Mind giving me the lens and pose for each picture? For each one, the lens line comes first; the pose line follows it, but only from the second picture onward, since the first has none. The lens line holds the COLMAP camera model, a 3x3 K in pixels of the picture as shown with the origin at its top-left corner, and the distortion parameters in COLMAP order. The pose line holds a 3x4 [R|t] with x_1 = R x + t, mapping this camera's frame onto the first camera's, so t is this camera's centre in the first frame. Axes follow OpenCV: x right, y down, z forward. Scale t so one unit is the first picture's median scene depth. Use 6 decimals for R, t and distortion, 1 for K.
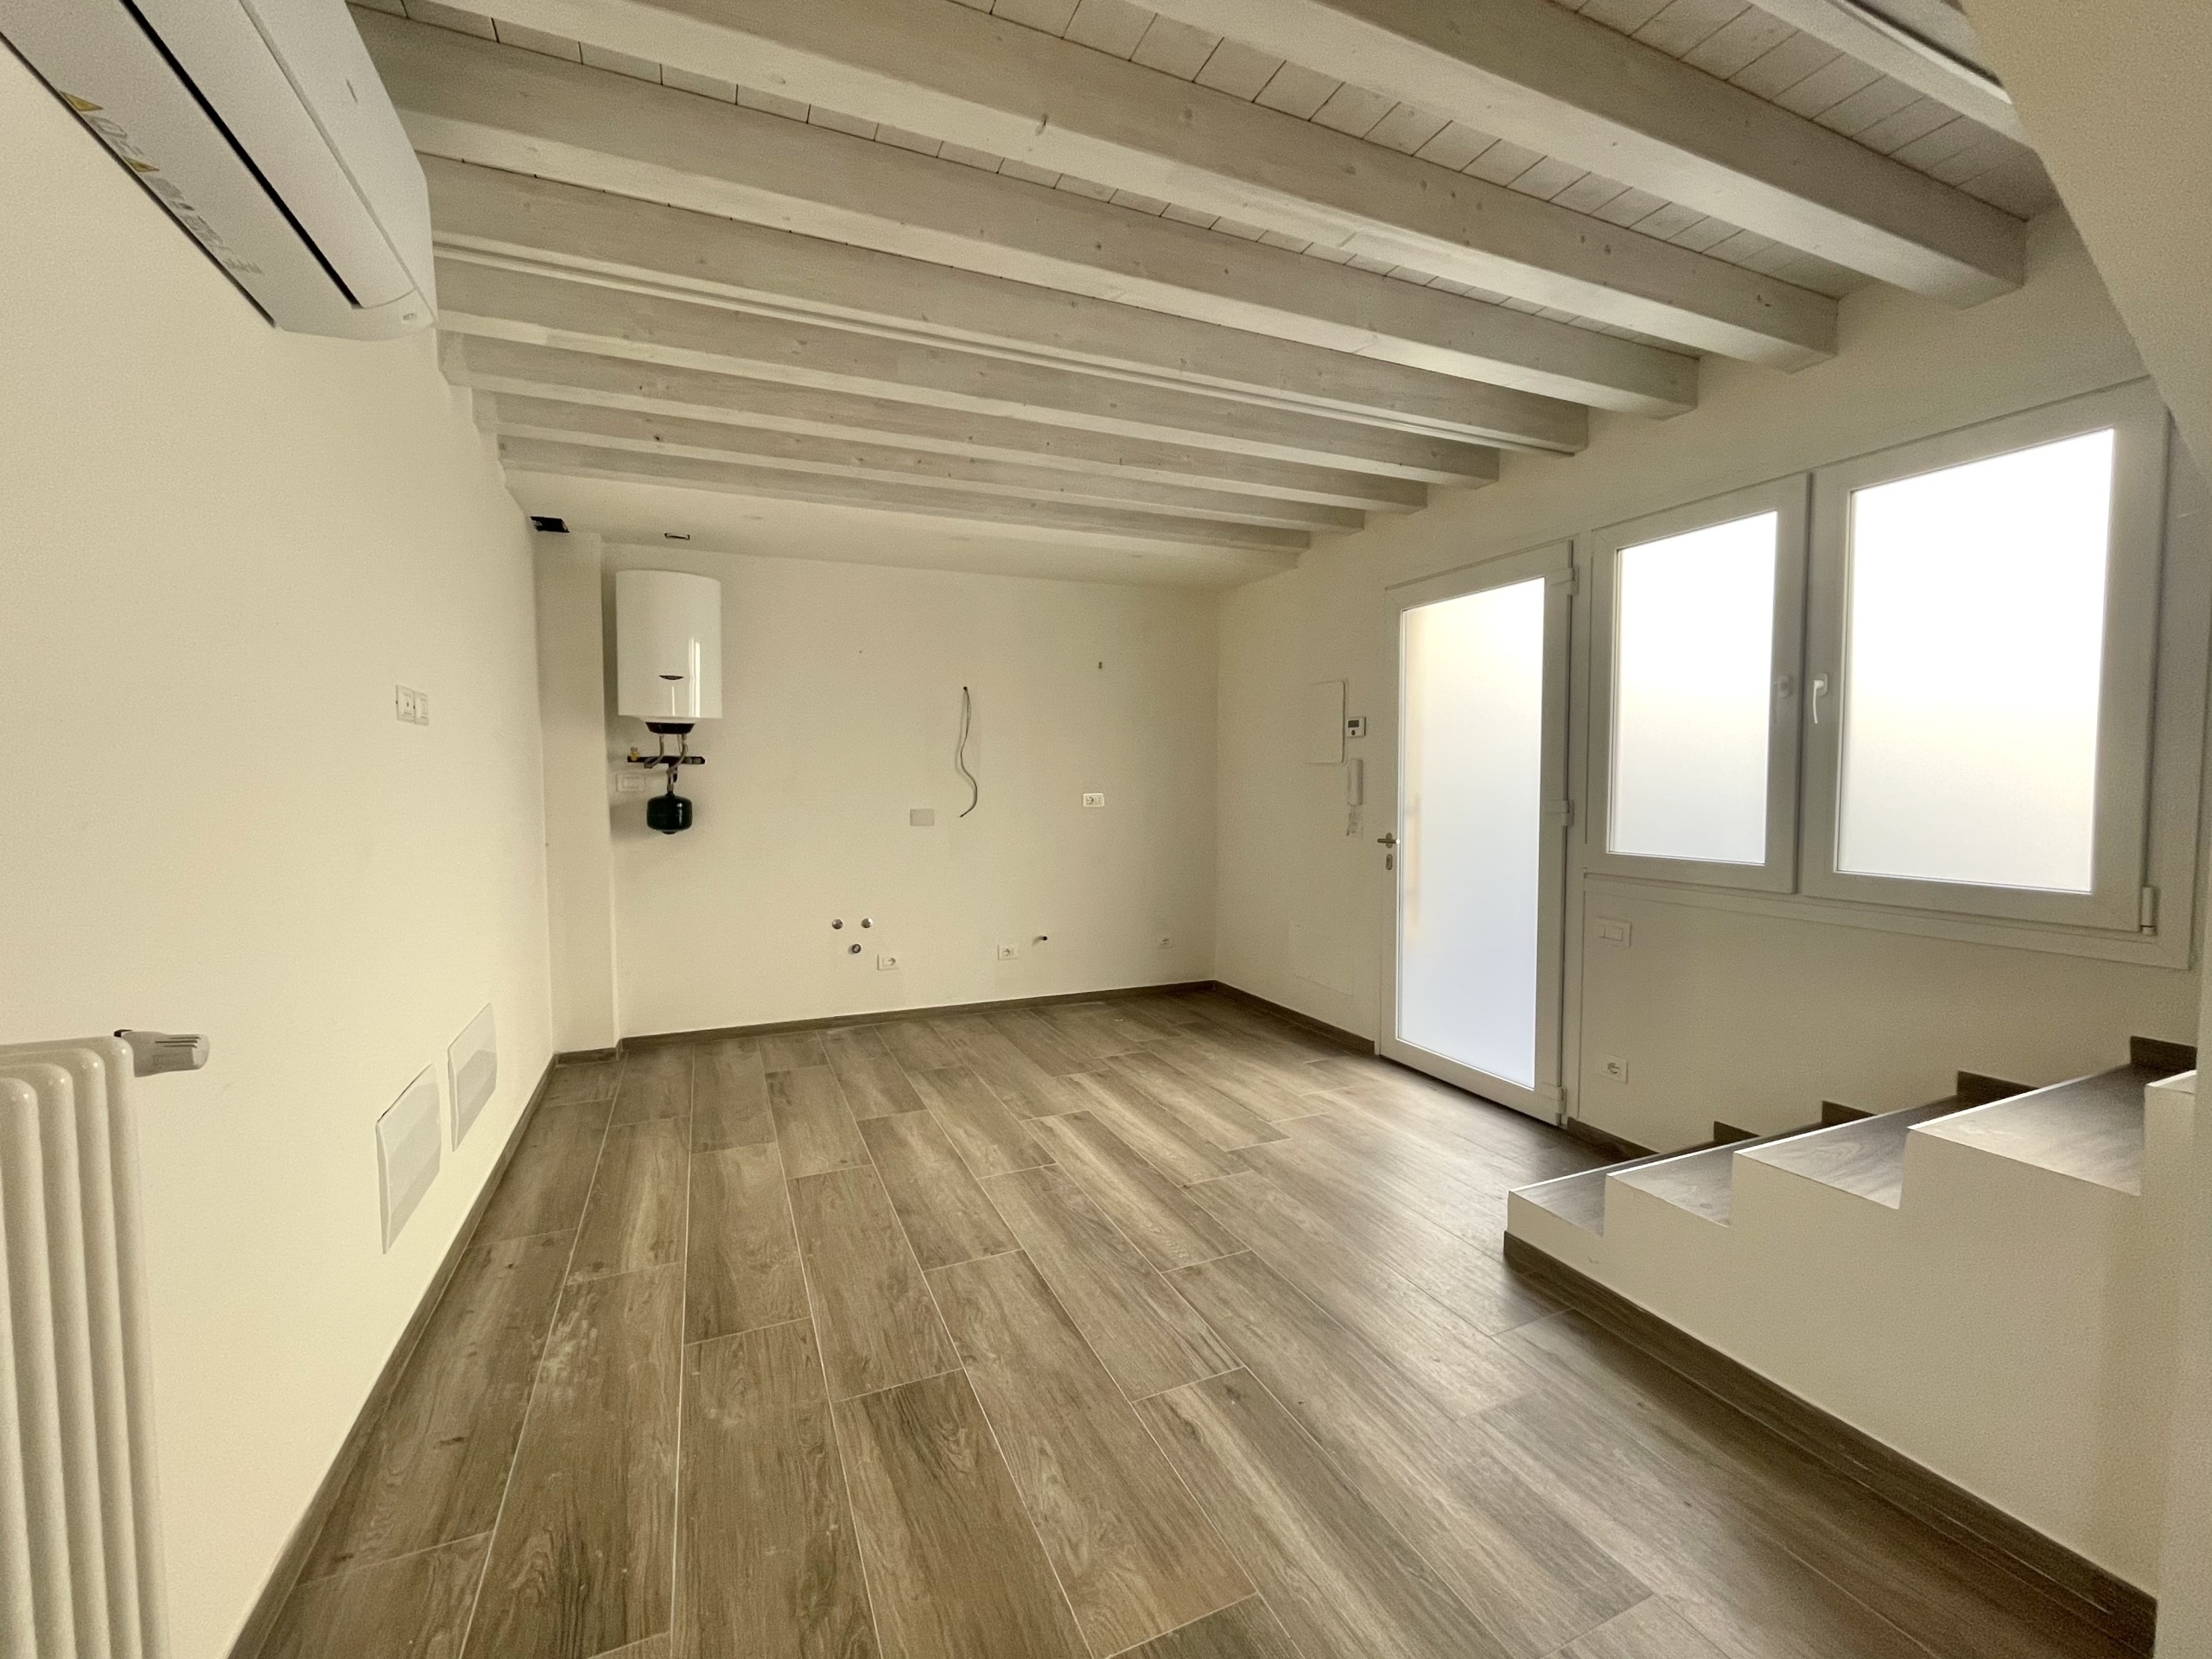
lens RADIAL K [[887.7, 0, 1097.4], [0, 887.7, 823.7], [0, 0, 1]] dist [0.000079, -0.000230]
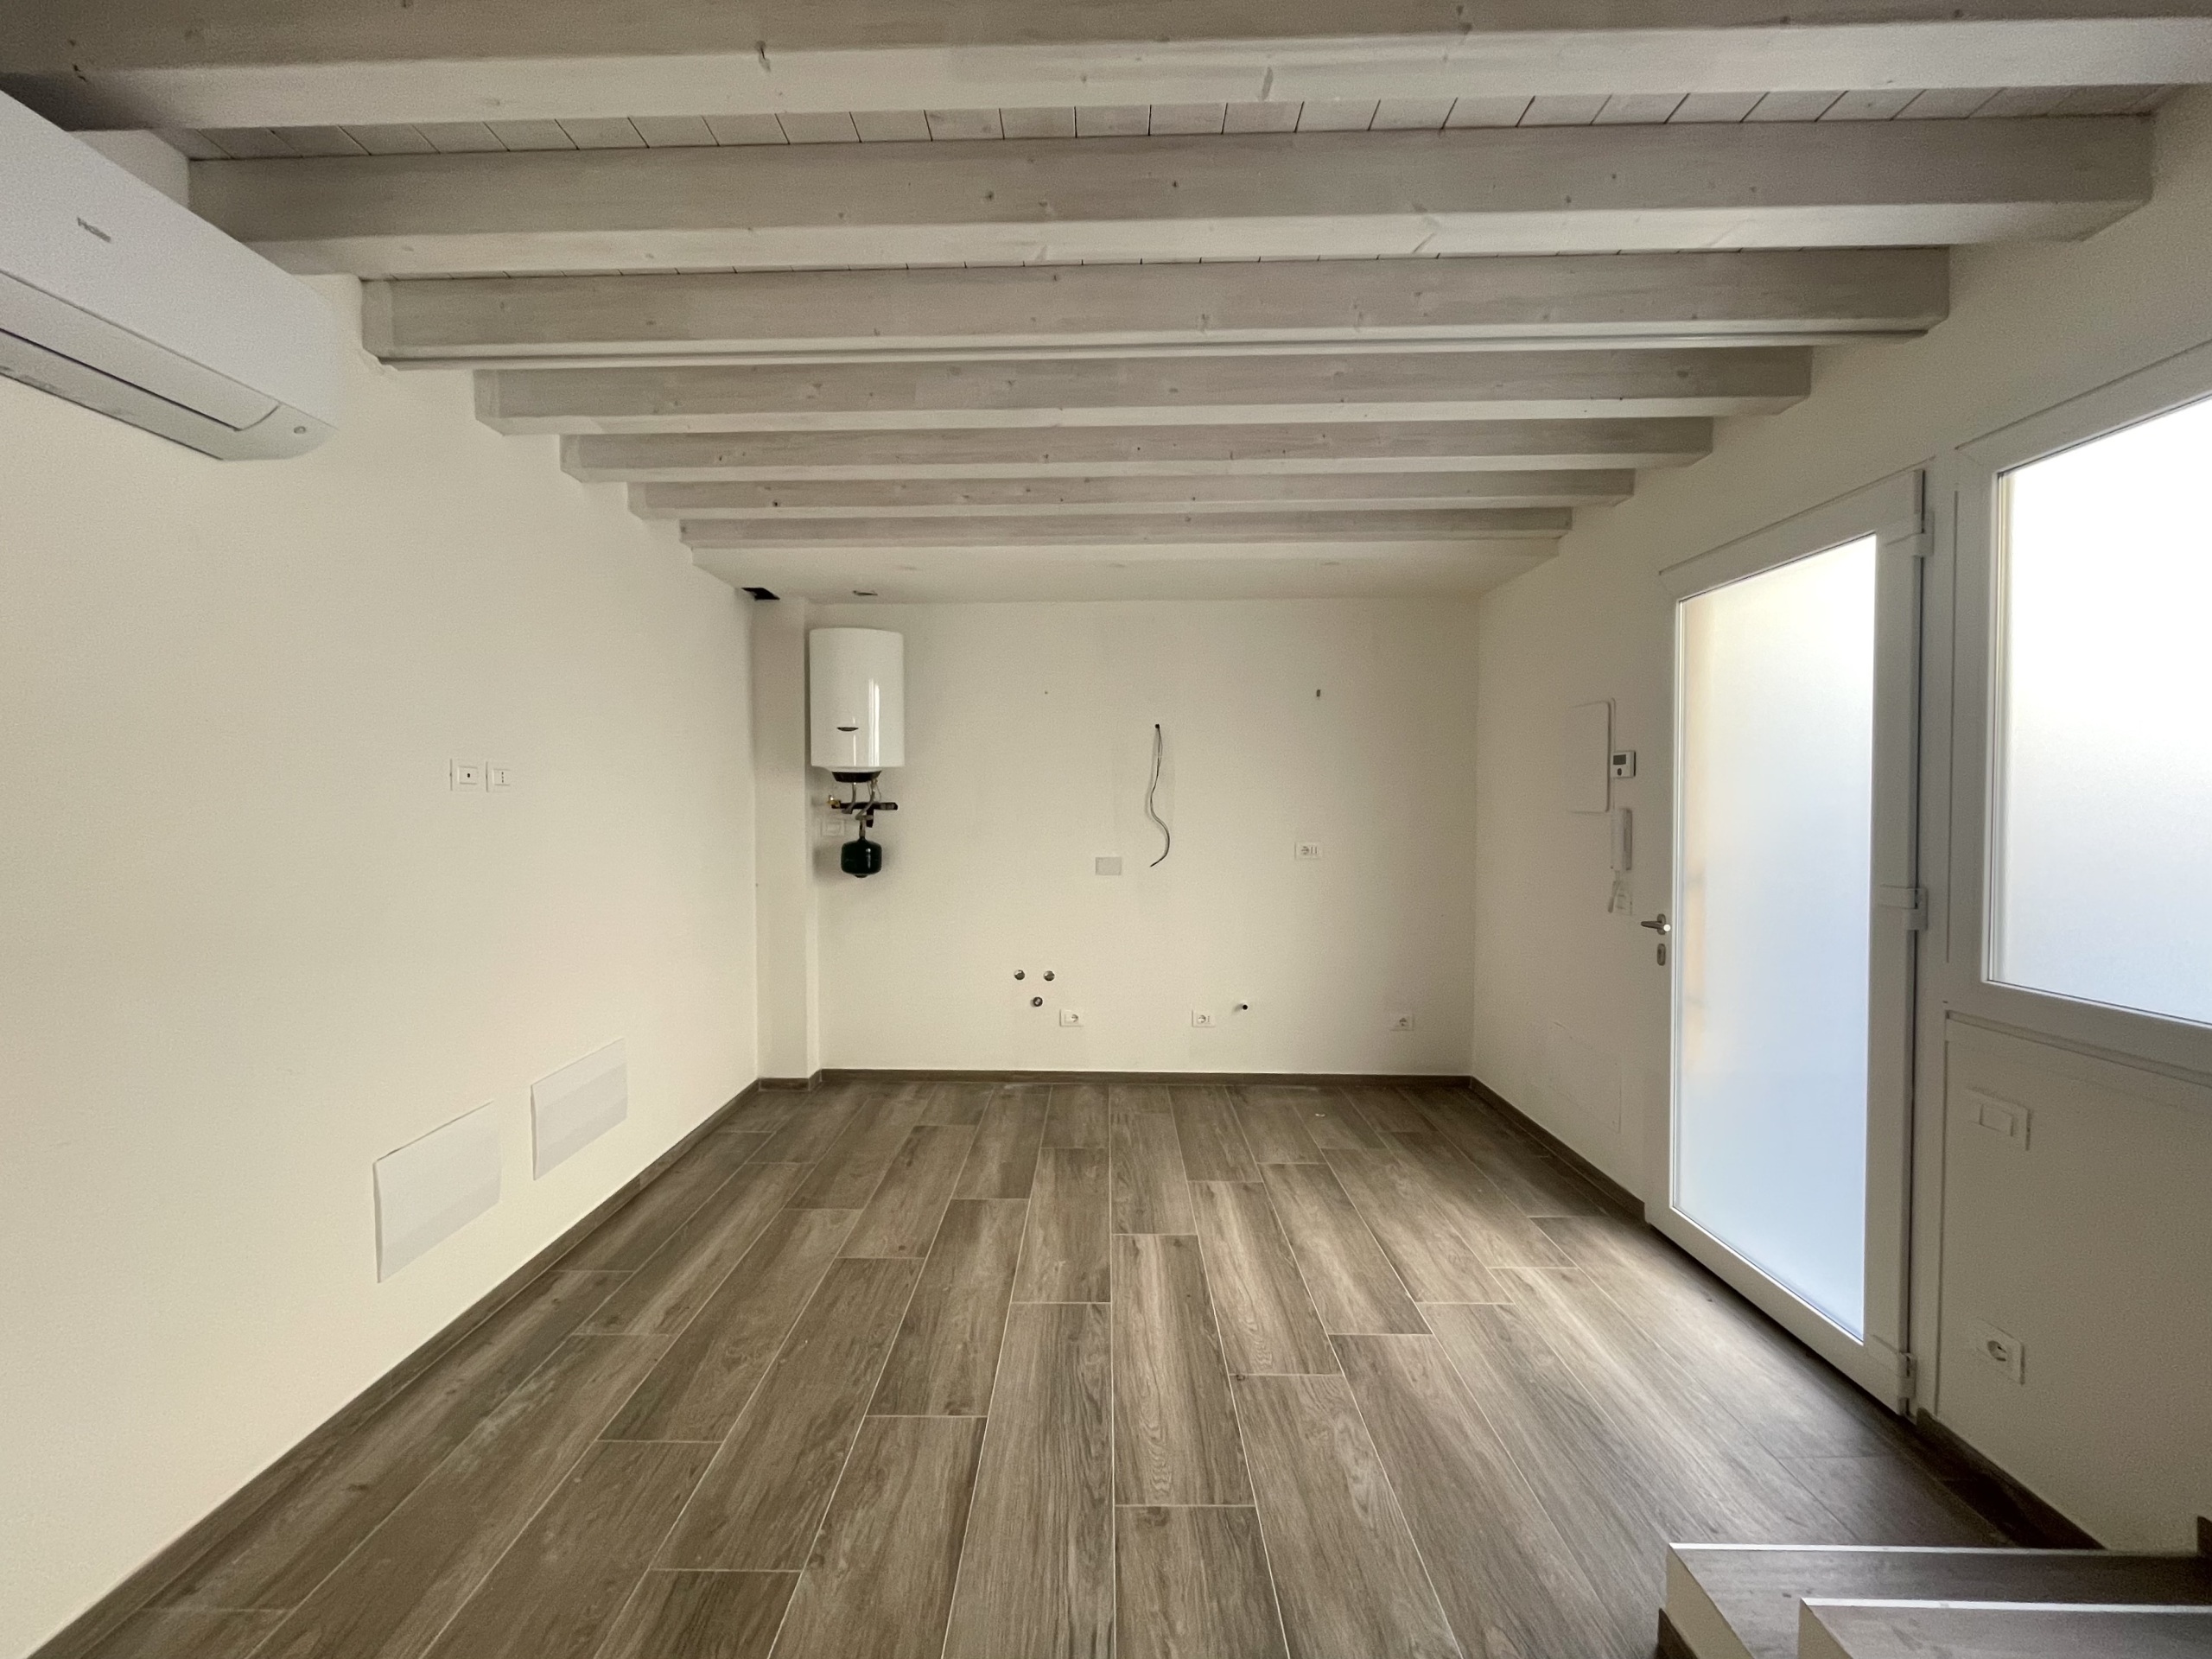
lens RADIAL K [[898.9, 0, 1100.6], [0, 898.9, 825.1], [0, 0, 1]] dist [-0.001336, -0.000557]
pose [[0.912860, 0.011587, -0.408108, 0.244118], [-0.022358, 0.999516, -0.021634, -0.040198], [0.407660, 0.028874, 0.912677, 0.183011]]
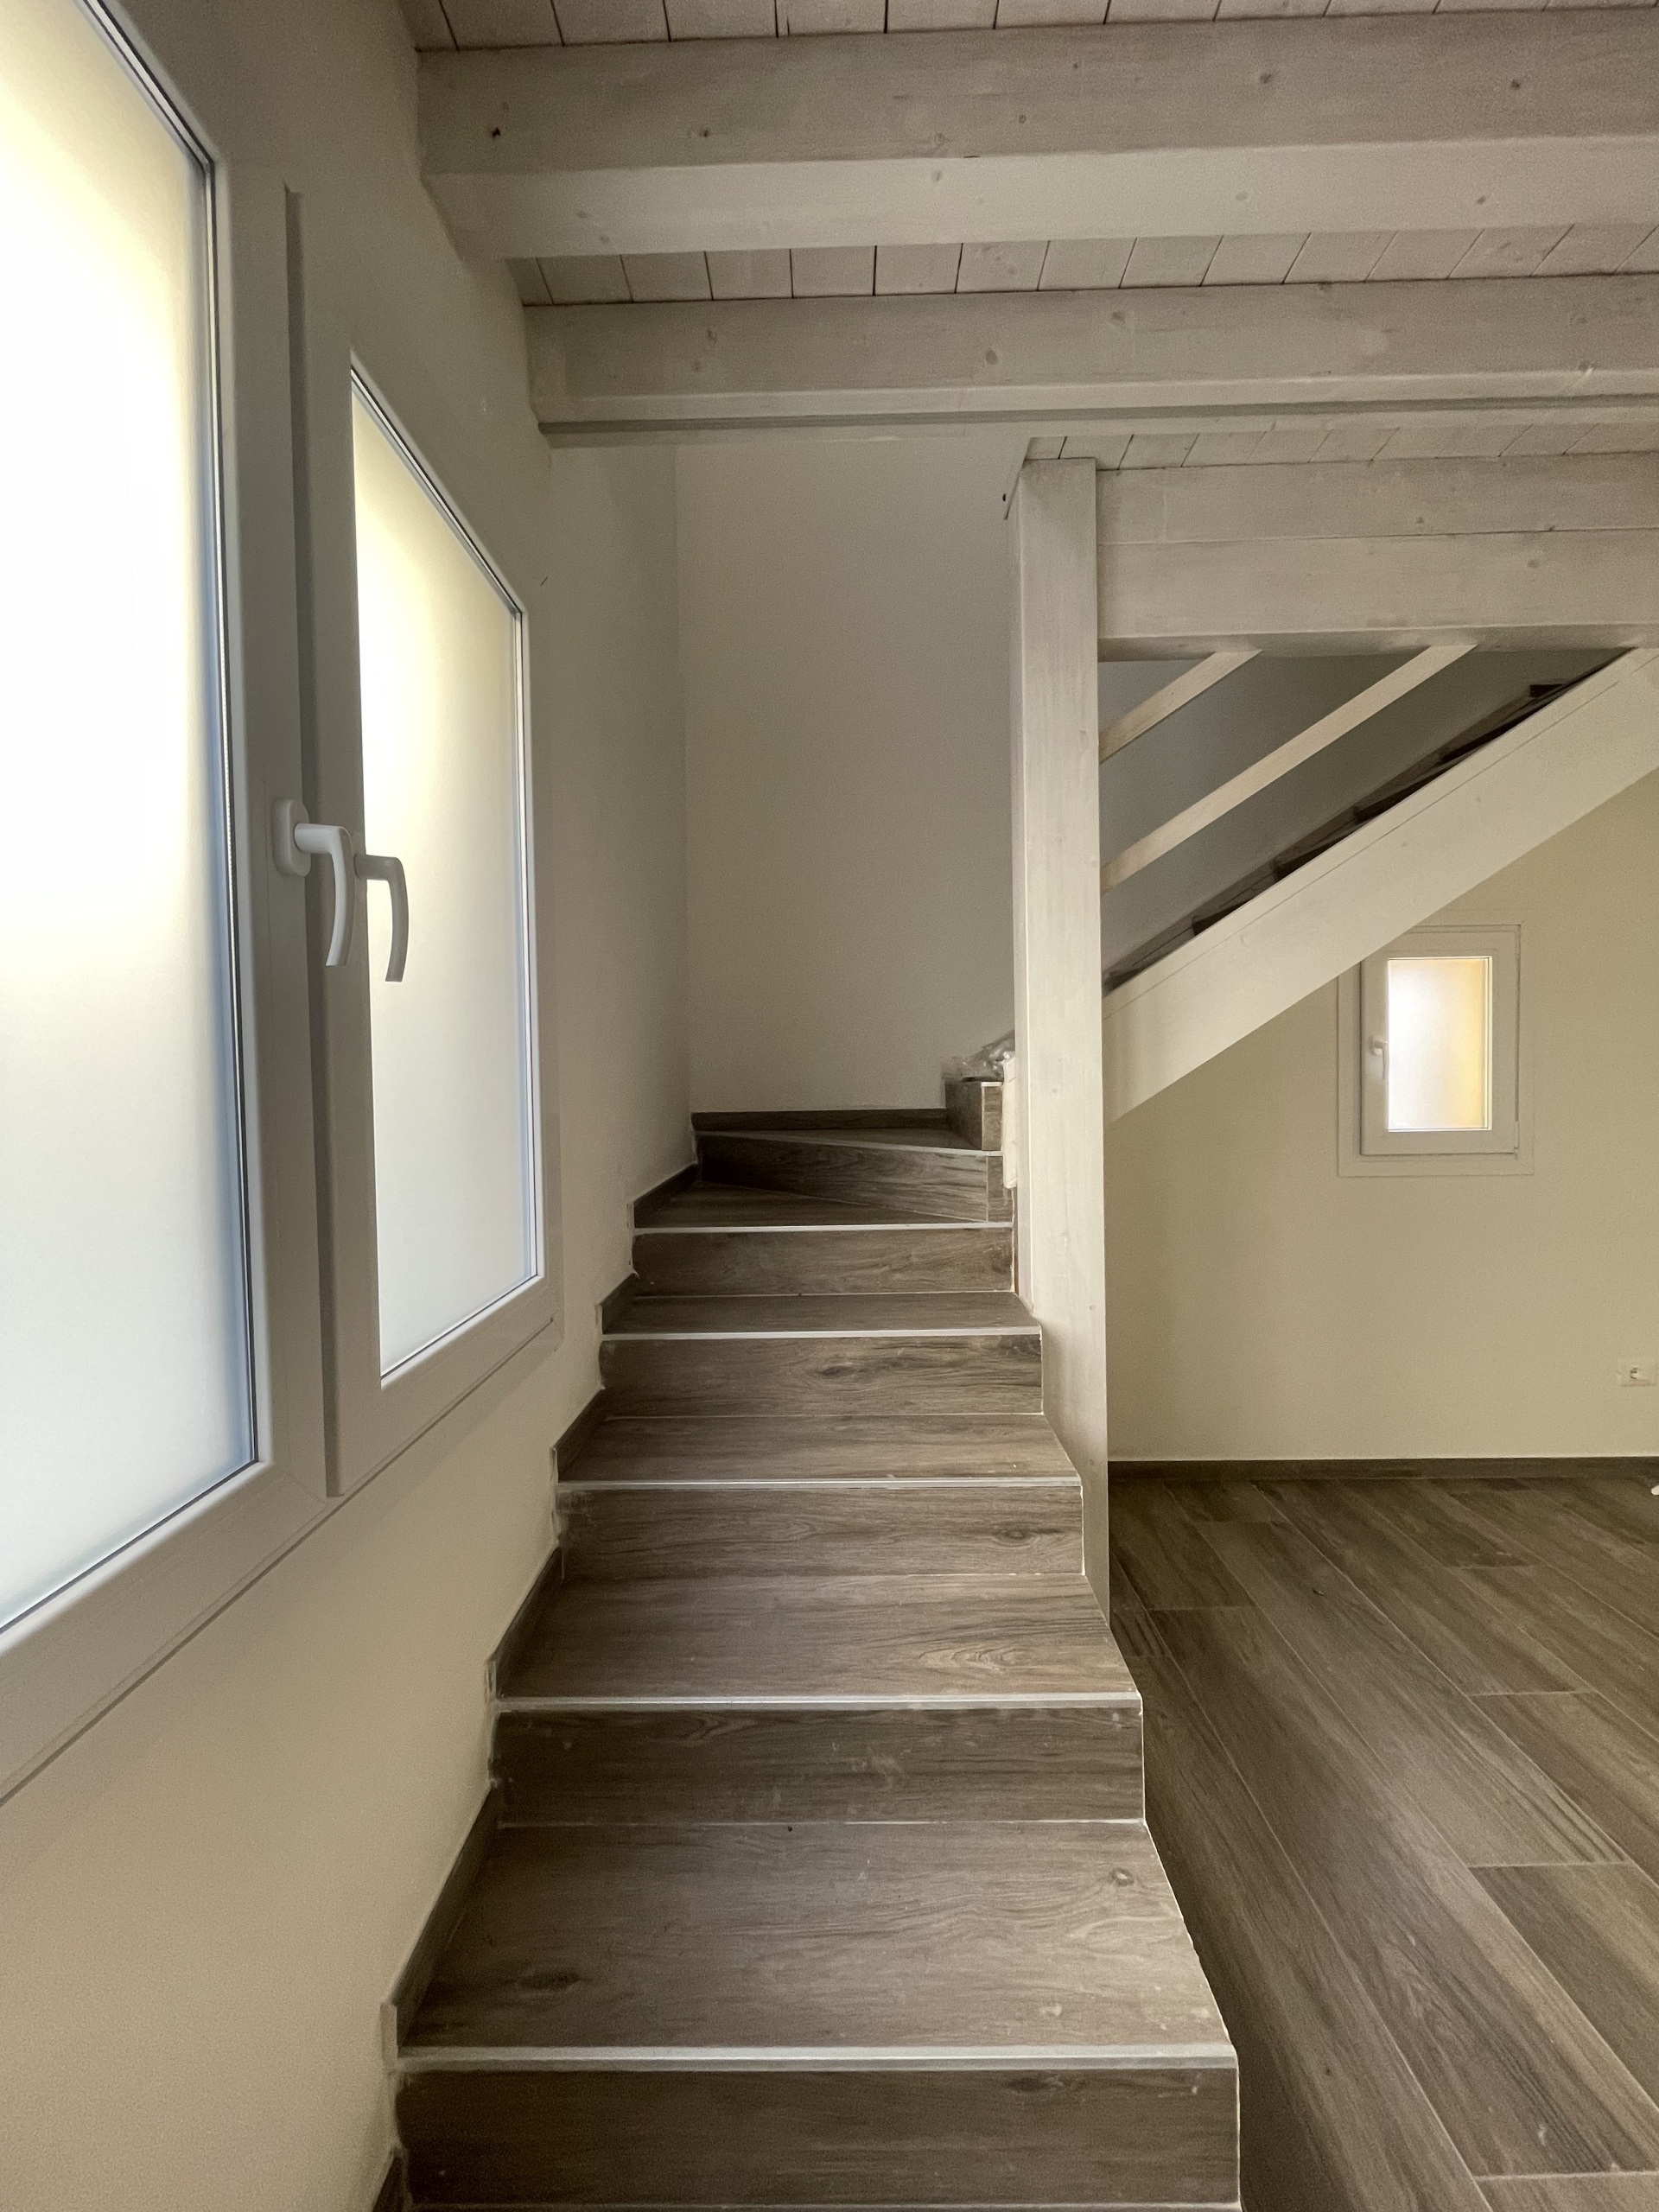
lens RADIAL K [[892.0, 0, 833.8], [0, 892.0, 1099.8], [0, 0, 1]] dist [-0.002188, -0.000305]
pose [[-0.916084, 0.005085, 0.400953, 0.354400], [0.040484, 0.995983, 0.079864, -0.061466], [-0.398936, 0.089394, -0.912611, 0.873521]]
